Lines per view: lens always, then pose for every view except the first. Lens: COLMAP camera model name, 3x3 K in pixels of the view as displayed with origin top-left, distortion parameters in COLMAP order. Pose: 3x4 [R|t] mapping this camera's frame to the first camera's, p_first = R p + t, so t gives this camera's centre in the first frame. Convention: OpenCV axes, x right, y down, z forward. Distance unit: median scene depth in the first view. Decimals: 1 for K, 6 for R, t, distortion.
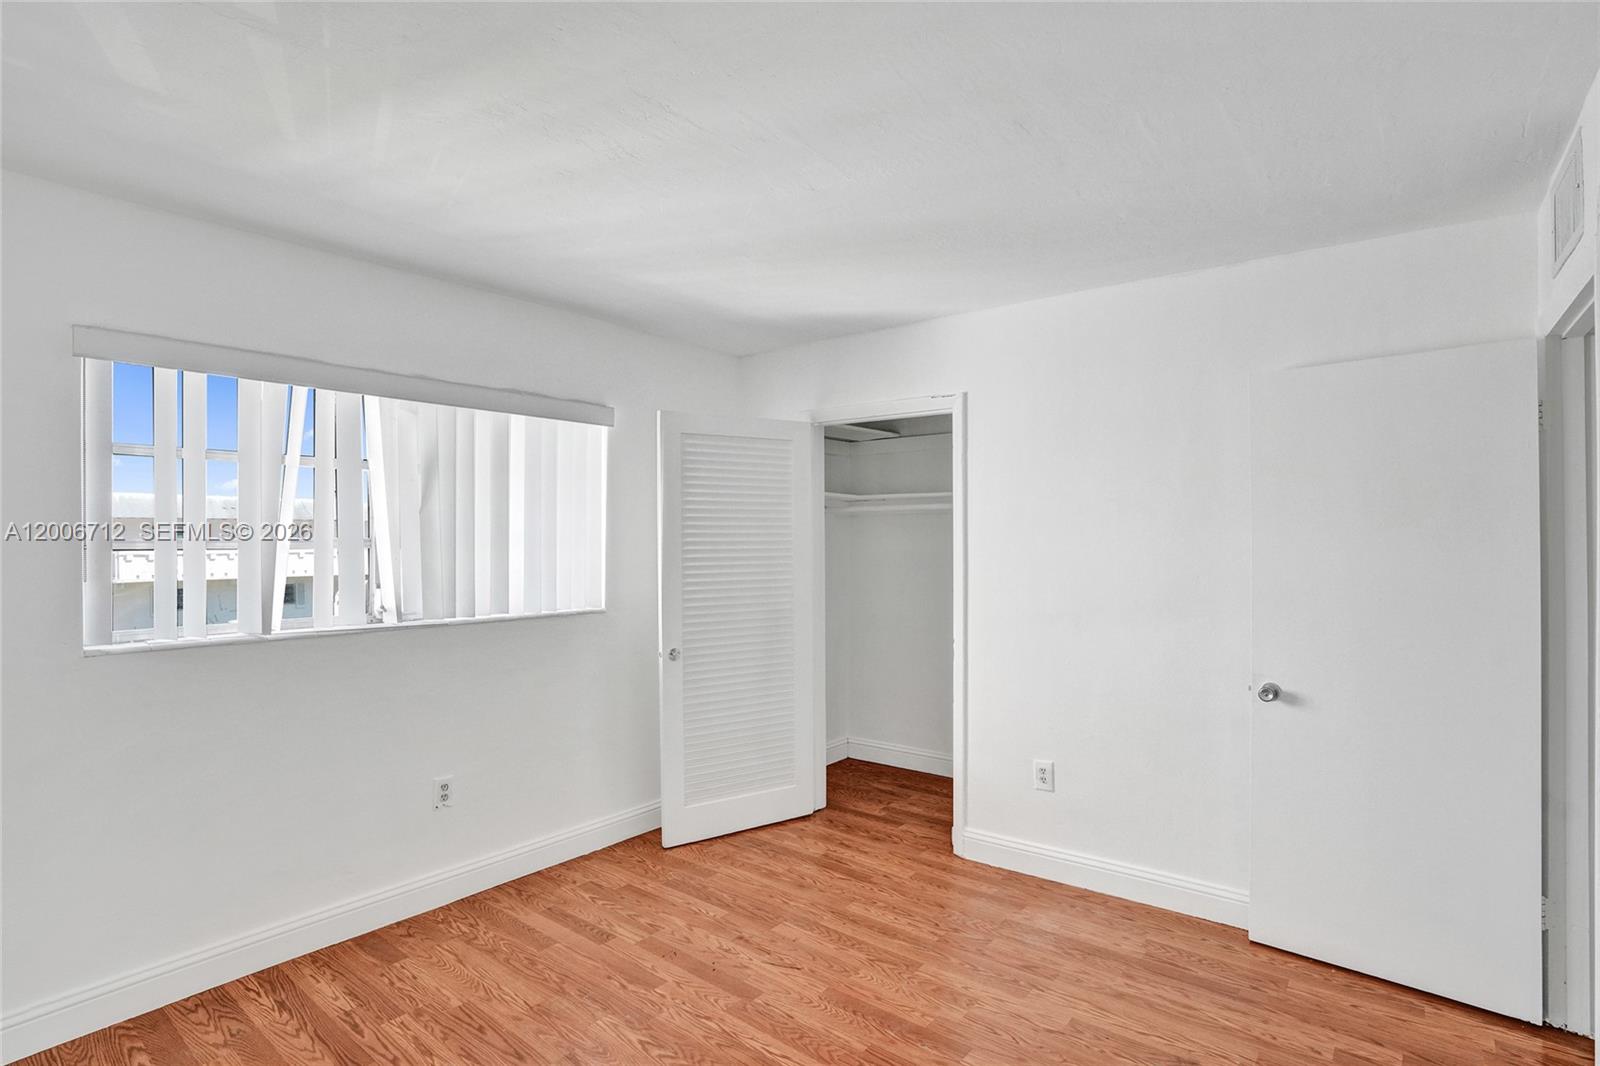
lens RADIAL K [[763.4, 0, 807.3], [0, 763.4, 529.6], [0, 0, 1]] dist [-0.071652, 0.029172]
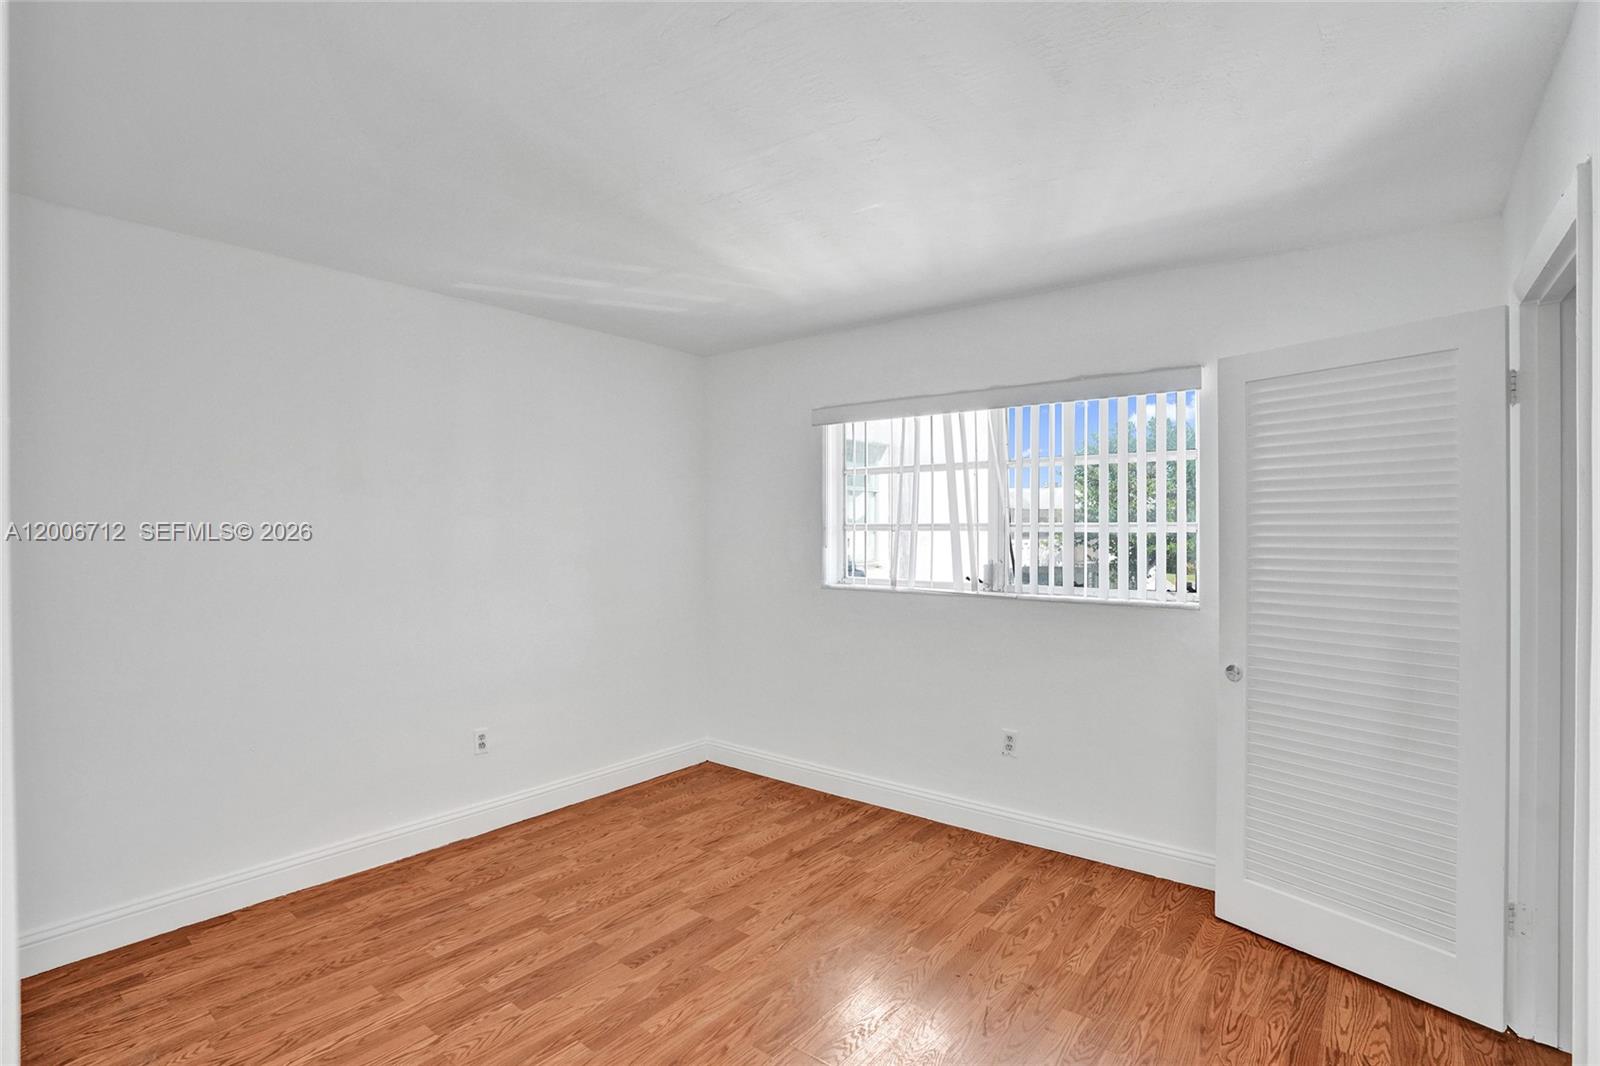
lens RADIAL K [[763.4, 0, 807.3], [0, 763.4, 529.6], [0, 0, 1]] dist [-0.071652, 0.029172]
pose [[0.031423, -0.002977, -0.999502, 0.699513], [0.003877, 0.999988, -0.002856, 0.024294], [0.999499, -0.003785, 0.031434, 0.675358]]
